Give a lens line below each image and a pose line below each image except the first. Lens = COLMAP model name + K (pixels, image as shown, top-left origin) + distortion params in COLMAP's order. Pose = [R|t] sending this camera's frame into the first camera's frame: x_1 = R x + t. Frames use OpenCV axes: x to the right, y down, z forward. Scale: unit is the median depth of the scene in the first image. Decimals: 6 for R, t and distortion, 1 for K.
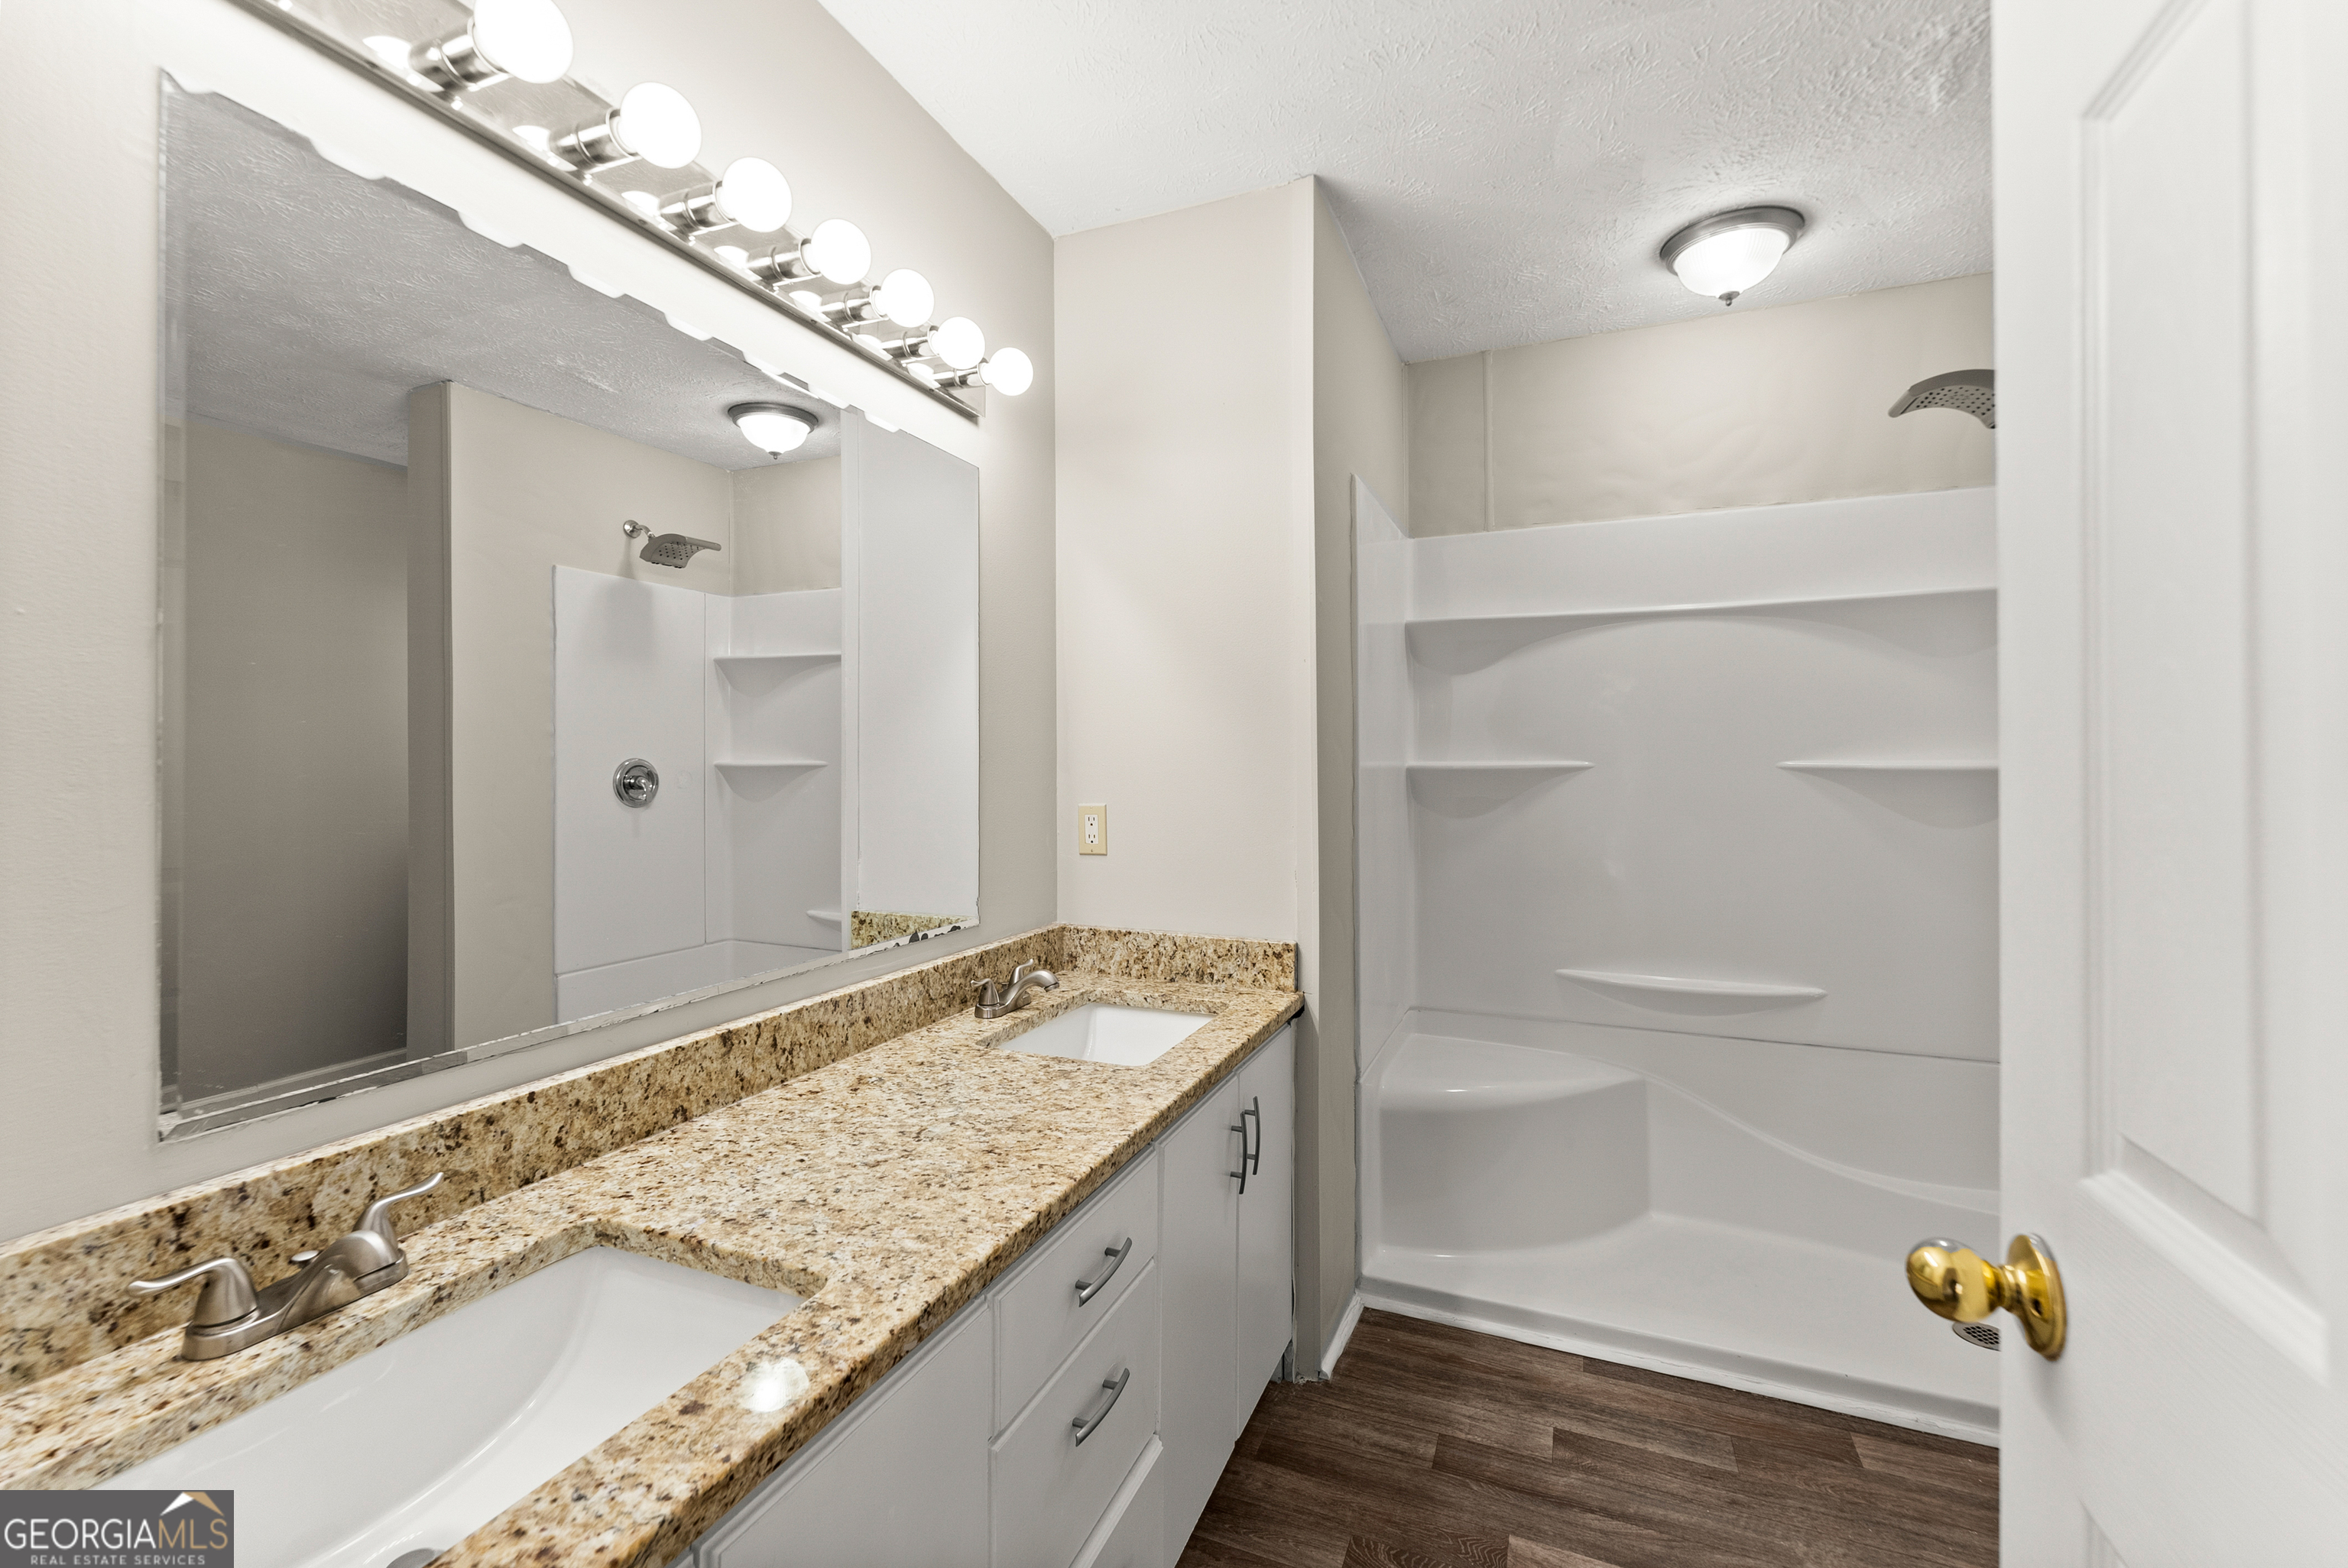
lens RADIAL K [[970.9, 0, 1166.7], [0, 970.9, 765.4], [0, 0, 1]] dist [0.004013, 0.000479]
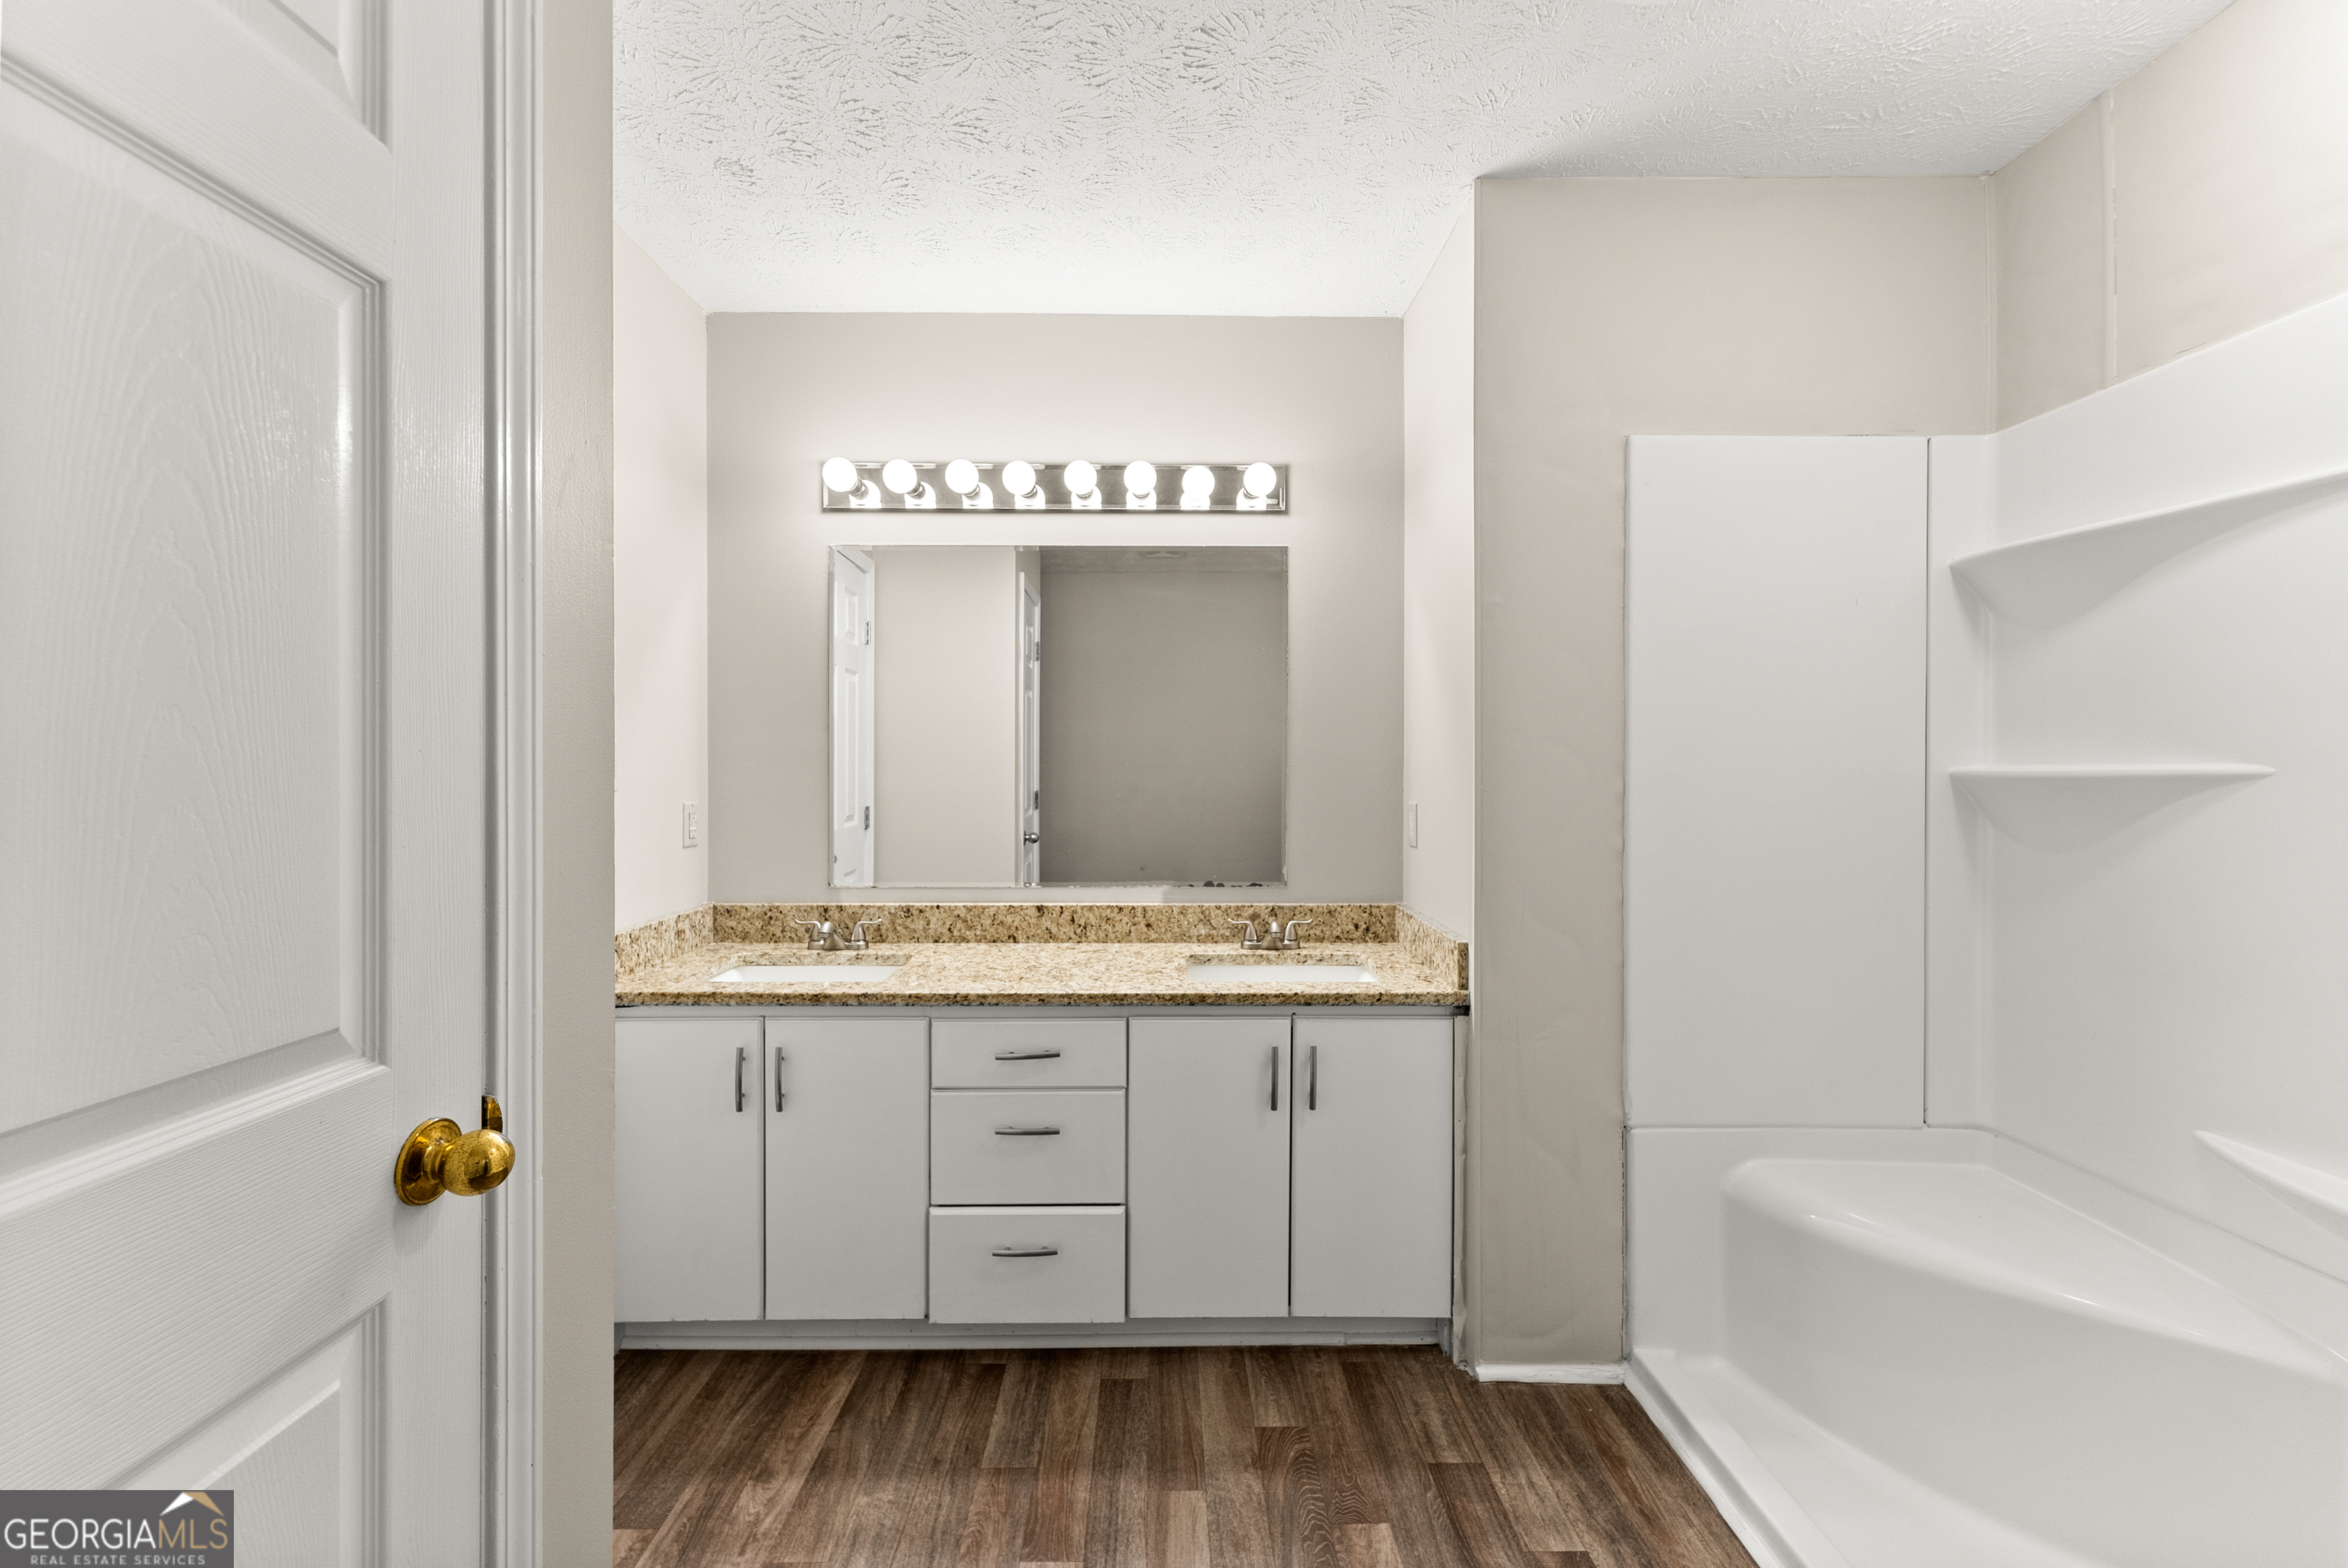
lens RADIAL K [[970.9, 0, 1169.6], [0, 970.9, 779.1], [0, 0, 1]] dist [0.004013, 0.000479]
pose [[0.402981, 0.013507, -0.915108, 1.053543], [-0.002126, 0.999902, 0.013823, -0.003580], [0.915206, -0.003625, 0.402971, 0.338899]]
